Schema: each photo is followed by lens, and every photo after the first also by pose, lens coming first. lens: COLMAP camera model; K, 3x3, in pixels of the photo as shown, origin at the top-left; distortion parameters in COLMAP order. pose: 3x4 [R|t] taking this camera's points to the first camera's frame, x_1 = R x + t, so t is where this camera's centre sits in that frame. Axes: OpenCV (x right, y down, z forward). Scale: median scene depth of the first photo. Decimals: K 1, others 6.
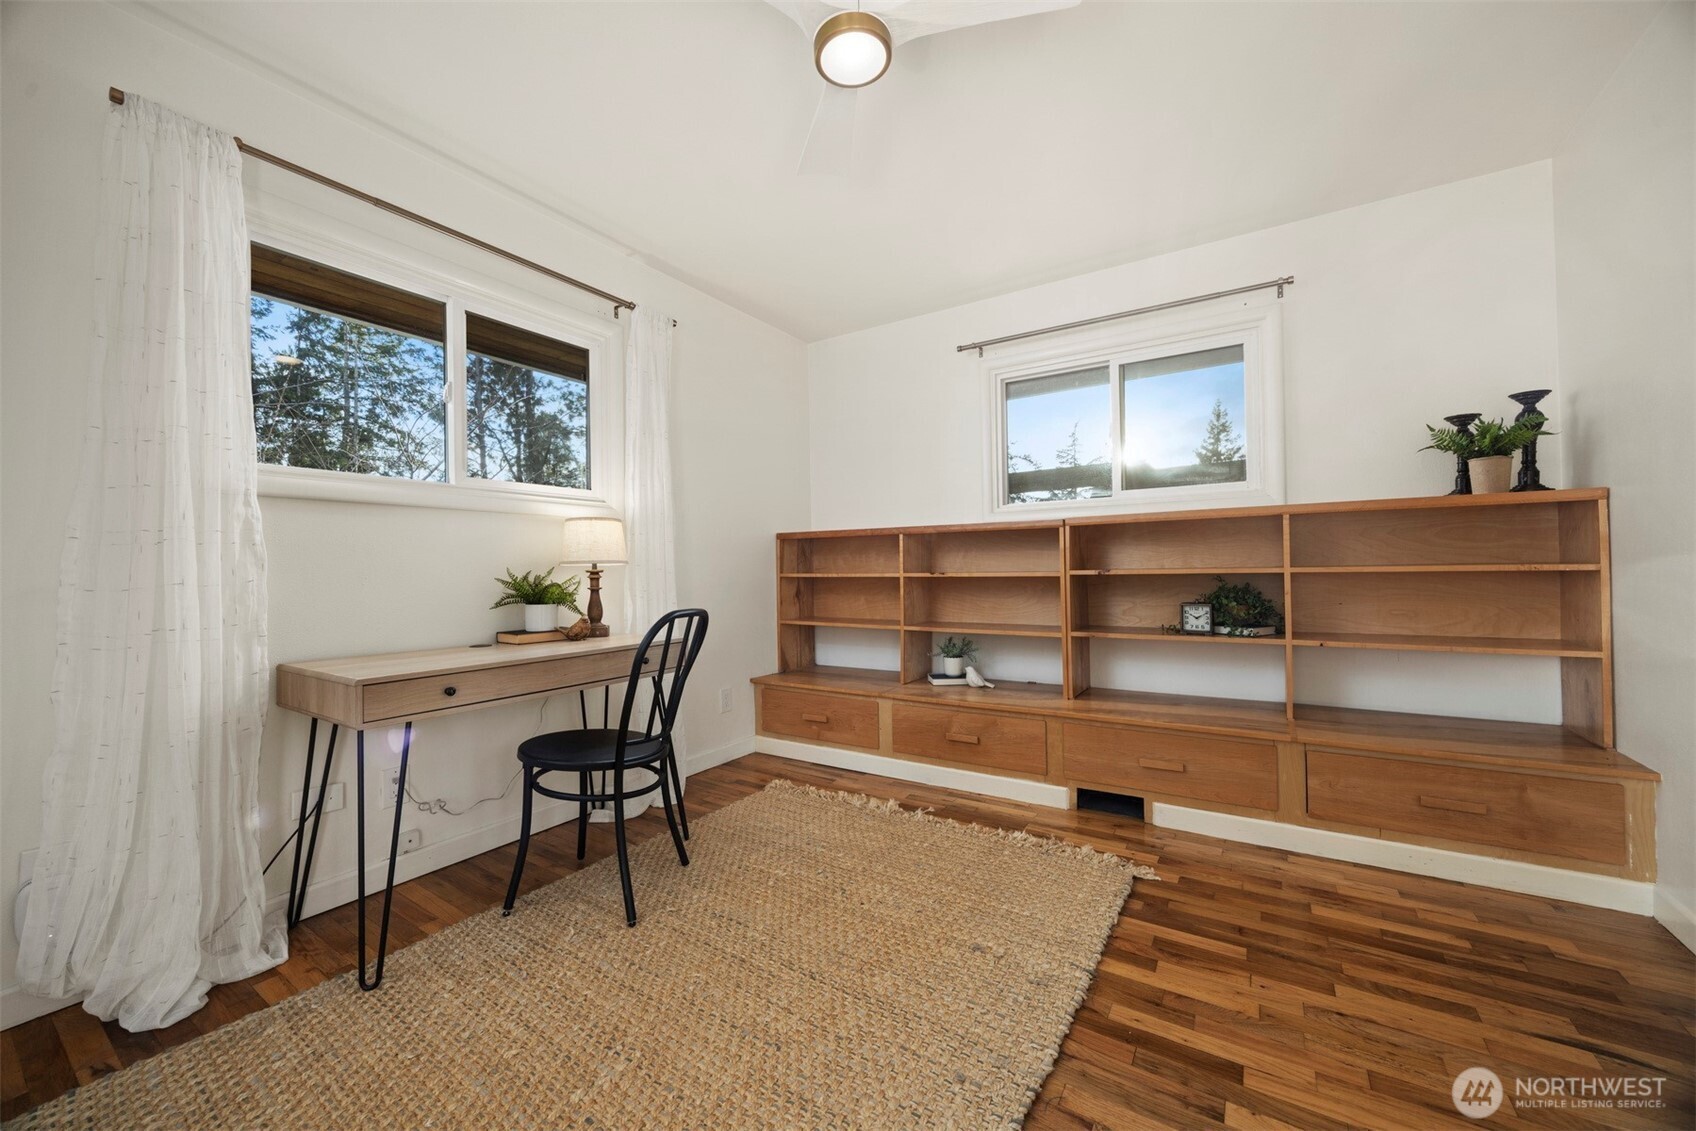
lens RADIAL K [[675.6, 0, 854.8], [0, 675.6, 566.9], [0, 0, 1]] dist [0.003209, -0.000055]
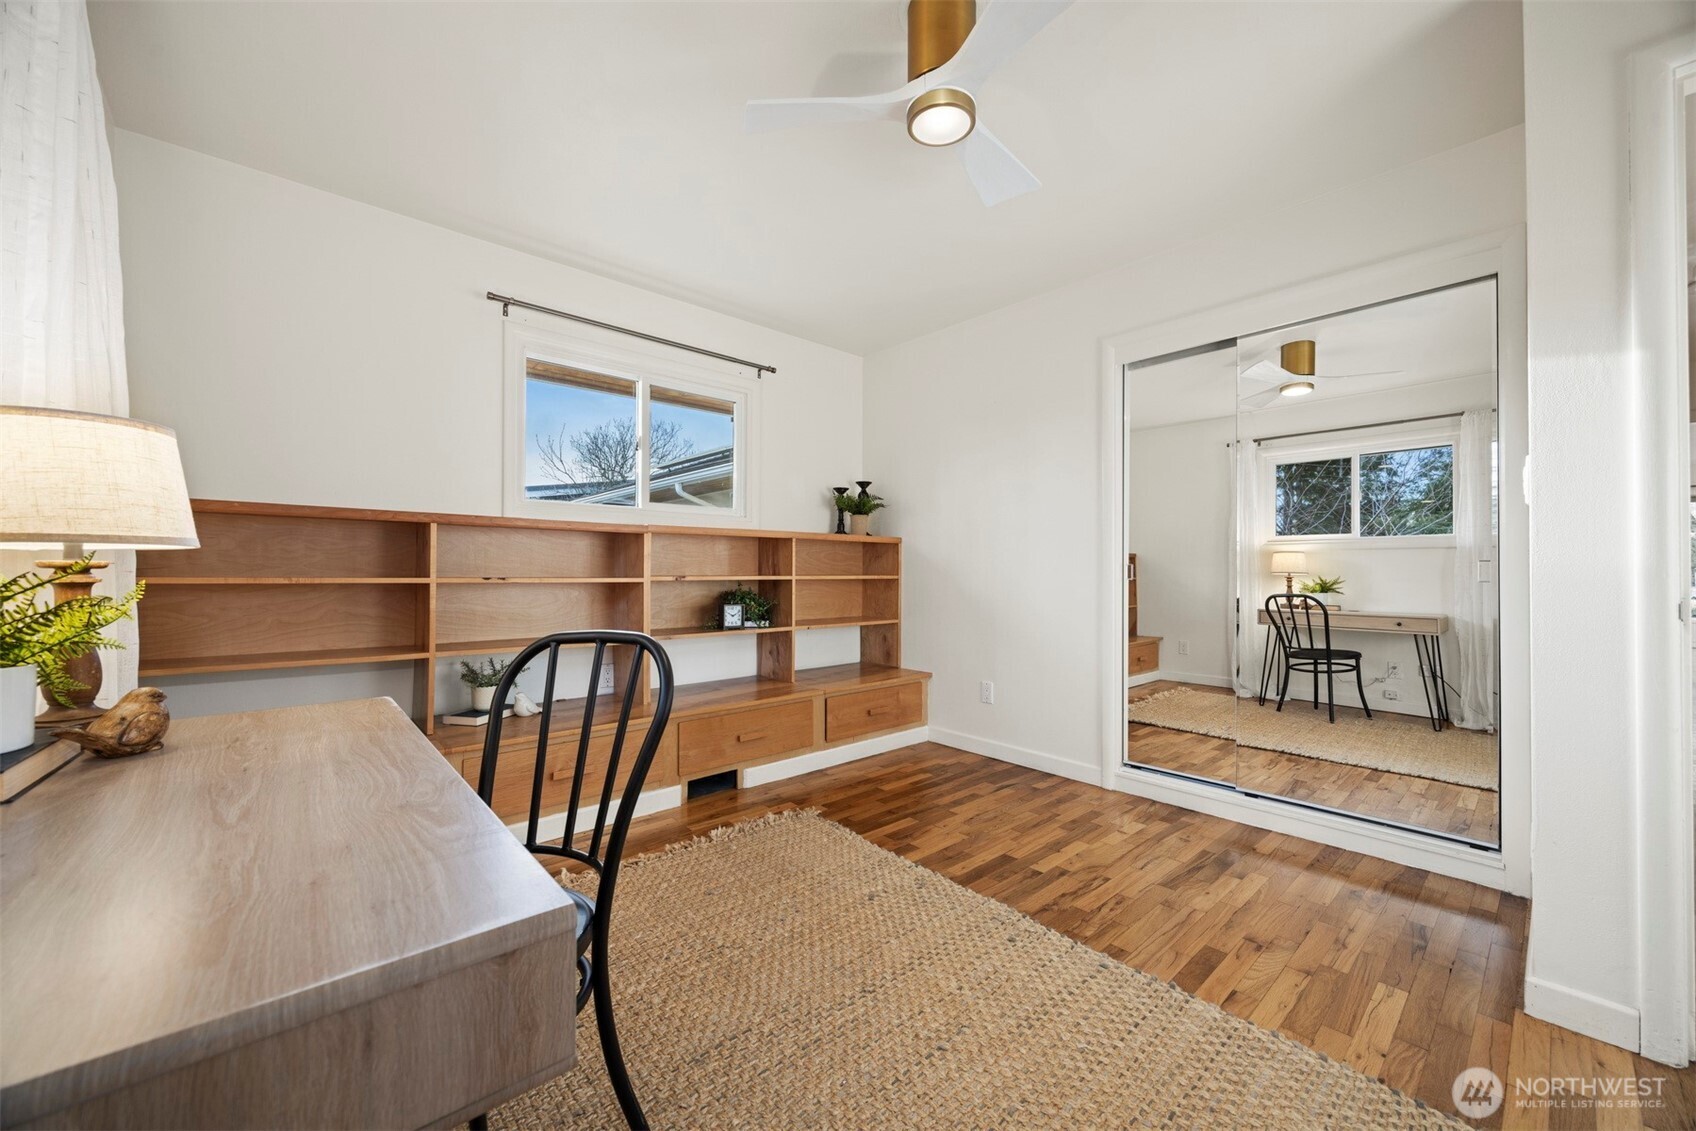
lens RADIAL K [[675.6, 0, 854.8], [0, 675.6, 566.9], [0, 0, 1]] dist [0.003209, -0.000055]
pose [[0.218747, 0.023336, 0.975502, -0.874340], [-0.009760, 0.999716, -0.021726, 0.014425], [-0.975733, -0.004769, 0.218913, 0.686010]]
